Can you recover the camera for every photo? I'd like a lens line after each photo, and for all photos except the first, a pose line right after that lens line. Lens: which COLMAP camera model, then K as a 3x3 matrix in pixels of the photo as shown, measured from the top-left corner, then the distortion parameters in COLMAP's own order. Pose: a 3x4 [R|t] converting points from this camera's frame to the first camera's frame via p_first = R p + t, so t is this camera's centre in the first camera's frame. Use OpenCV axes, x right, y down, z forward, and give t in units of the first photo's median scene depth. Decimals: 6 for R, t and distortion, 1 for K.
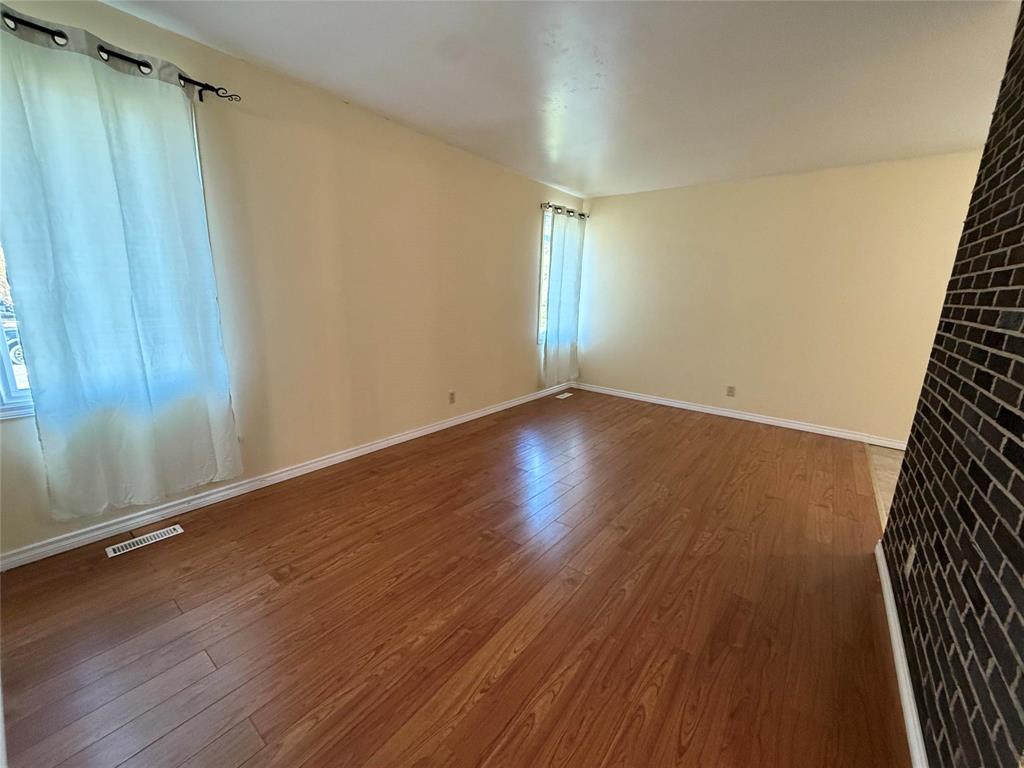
lens RADIAL K [[406.6, 0, 510.7], [0, 406.6, 383.3], [0, 0, 1]] dist [-0.002468, -0.000320]
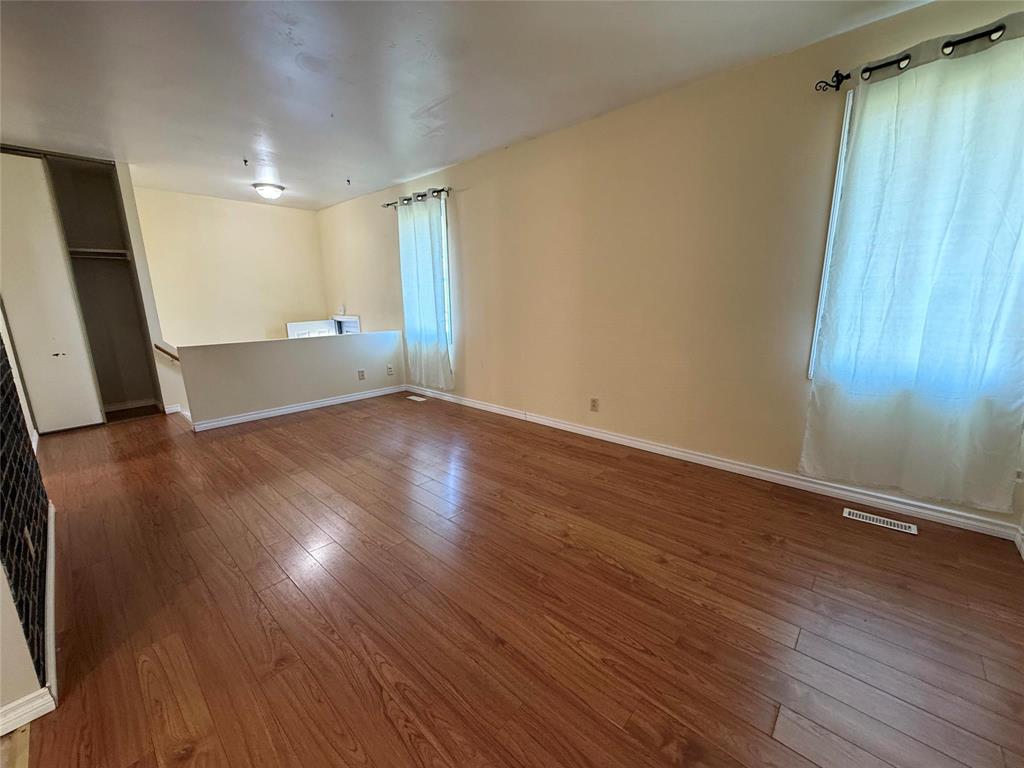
lens RADIAL K [[406.6, 0, 508.6], [0, 406.6, 385.1], [0, 0, 1]] dist [-0.002468, -0.000320]
pose [[-0.076573, 0.188865, -0.979013, 0.775565], [-0.201854, 0.958627, 0.200720, -0.155370], [0.976418, 0.212988, -0.035282, 0.901611]]
